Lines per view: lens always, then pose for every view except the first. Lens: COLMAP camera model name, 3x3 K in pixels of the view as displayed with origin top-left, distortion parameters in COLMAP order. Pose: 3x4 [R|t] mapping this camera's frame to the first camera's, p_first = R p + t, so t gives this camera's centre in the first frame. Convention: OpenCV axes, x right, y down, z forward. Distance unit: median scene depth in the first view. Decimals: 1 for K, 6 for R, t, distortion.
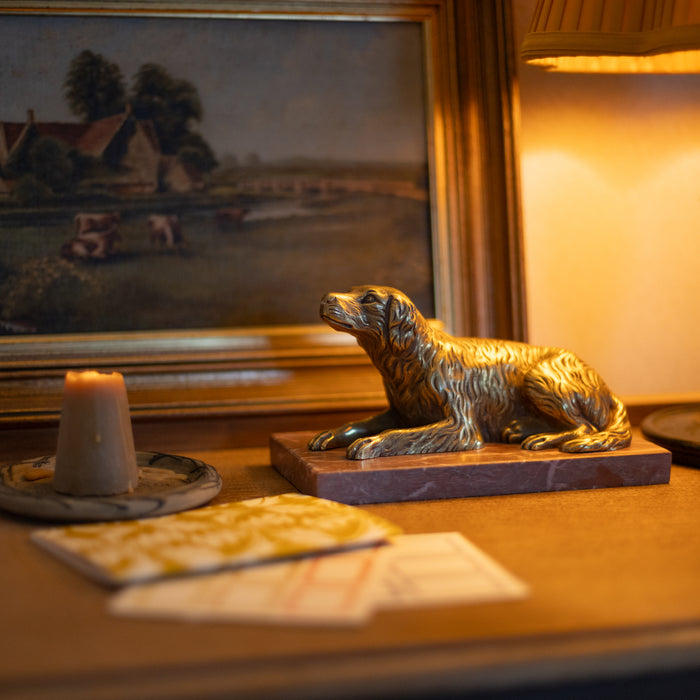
lens RADIAL K [[1695.4, 0, 435.7], [0, 1695.4, 349.8], [0, 0, 1]] dist [0.044811, -0.755415]
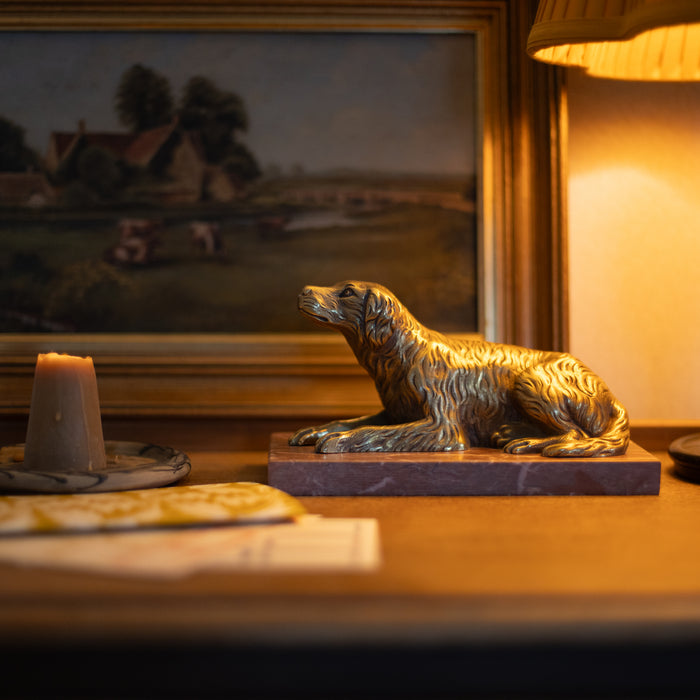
lens RADIAL K [[1695.4, 0, 435.7], [0, 1695.4, 349.8], [0, 0, 1]] dist [0.044811, -0.755415]
pose [[0.966118, 0.015629, -0.257628, 0.257369], [-0.033758, 0.997242, -0.066096, 0.064623], [0.255884, 0.072553, 0.963981, 0.059740]]
